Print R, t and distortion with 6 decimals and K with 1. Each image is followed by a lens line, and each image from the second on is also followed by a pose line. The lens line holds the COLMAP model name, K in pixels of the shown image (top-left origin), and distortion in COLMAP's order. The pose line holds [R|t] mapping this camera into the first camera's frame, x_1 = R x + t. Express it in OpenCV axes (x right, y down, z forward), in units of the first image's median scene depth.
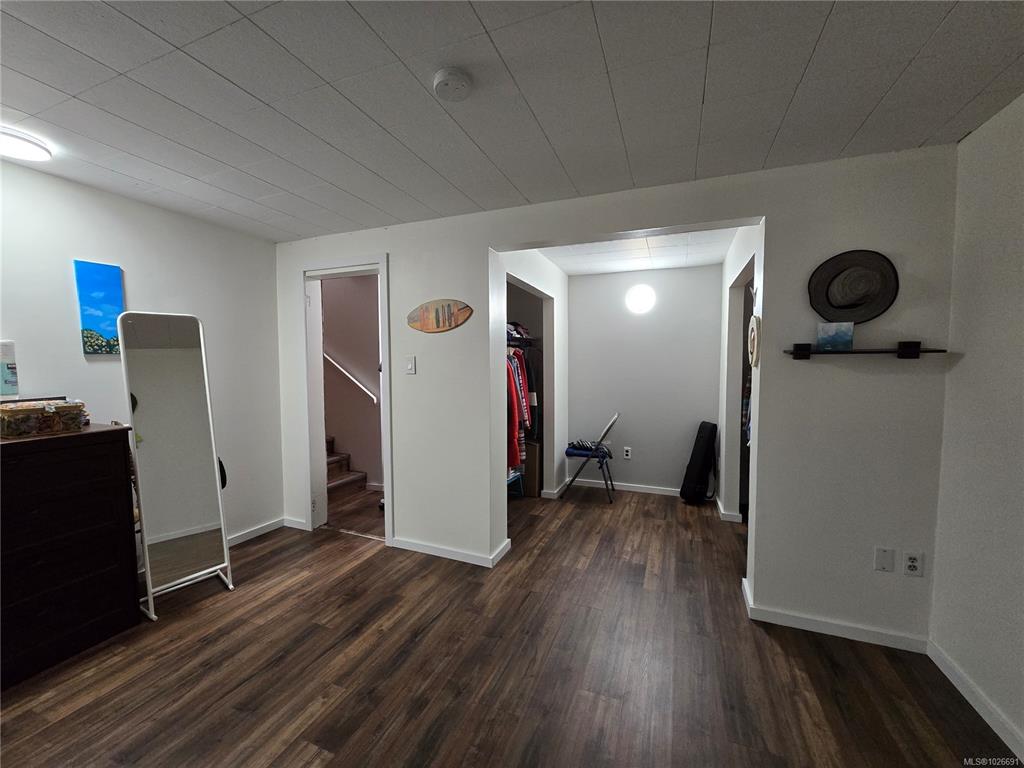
lens RADIAL K [[421.0, 0, 506.6], [0, 421.0, 385.0], [0, 0, 1]] dist [-0.008186, 0.002449]
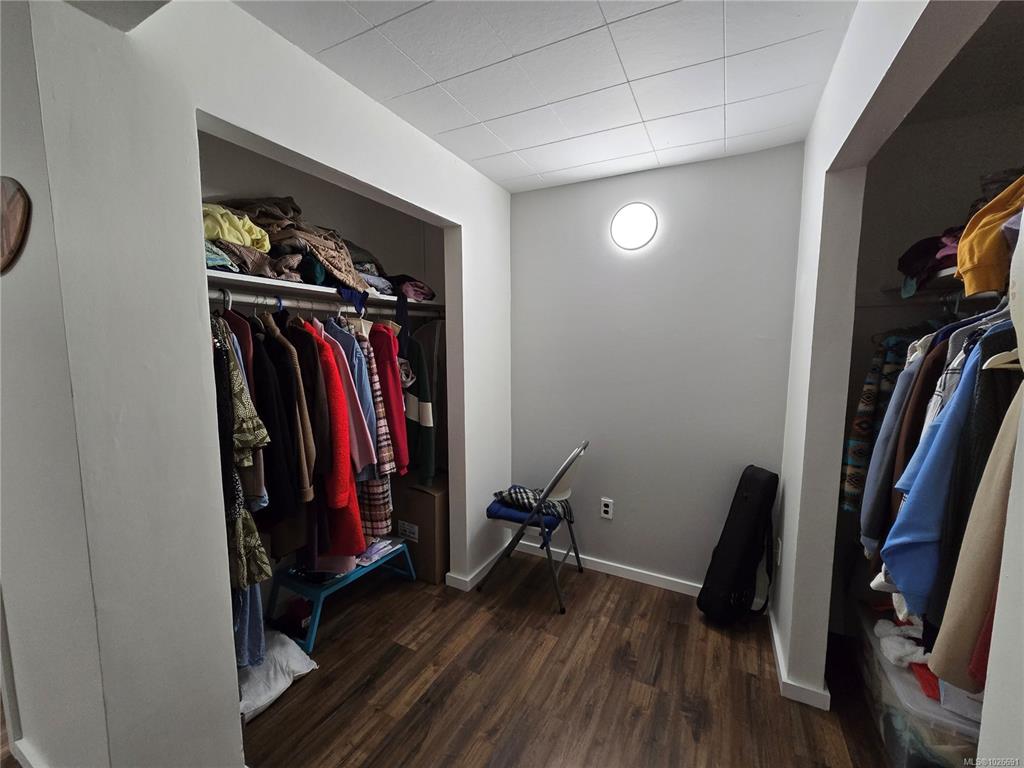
lens RADIAL K [[421.0, 0, 506.8], [0, 421.0, 384.9], [0, 0, 1]] dist [-0.008186, 0.002449]
pose [[0.995311, 0.012566, -0.095903, 0.239435], [-0.007423, 0.998524, 0.053797, -0.038232], [0.096437, -0.052833, 0.993936, 0.506747]]
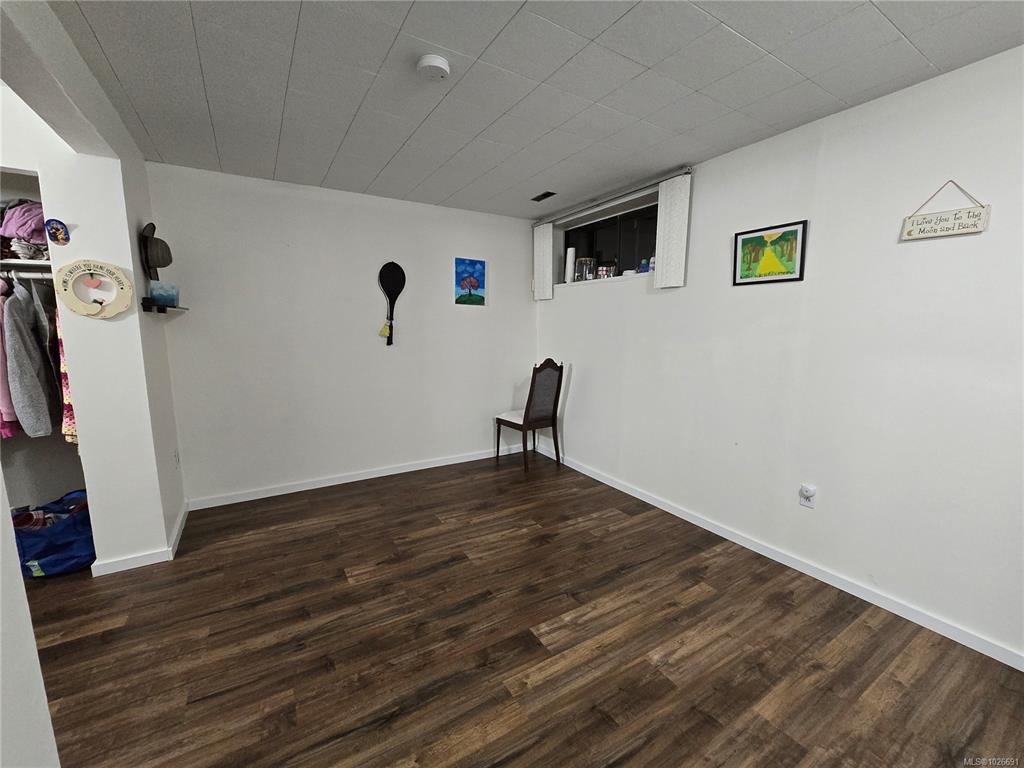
lens RADIAL K [[421.0, 0, 515.0], [0, 421.0, 384.9], [0, 0, 1]] dist [-0.008186, 0.002449]
pose [[-0.816926, -0.087574, 0.570056, -0.399950], [0.020403, 0.983398, 0.180311, -0.027795], [-0.576382, 0.158932, -0.801576, 0.744687]]
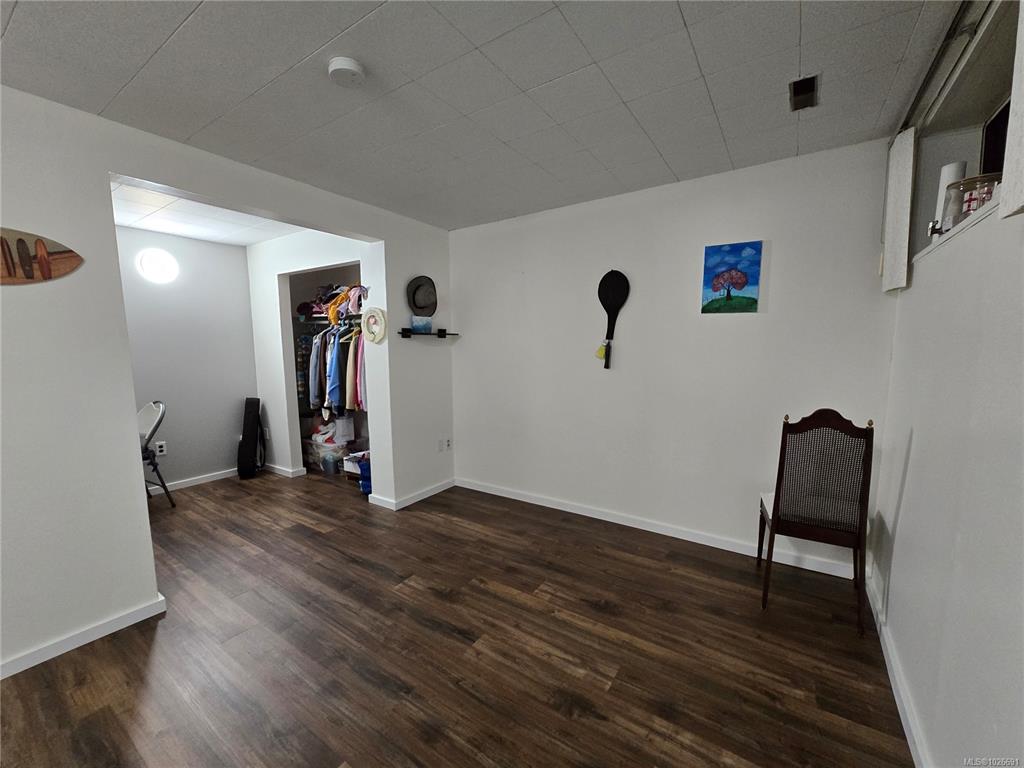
lens RADIAL K [[421.0, 0, 508.3], [0, 421.0, 386.3], [0, 0, 1]] dist [-0.008186, 0.002449]
pose [[0.197300, -0.101896, 0.975033, -0.447024], [0.056130, 0.994126, 0.092533, -0.002284], [-0.978735, 0.036471, 0.201861, 0.164950]]
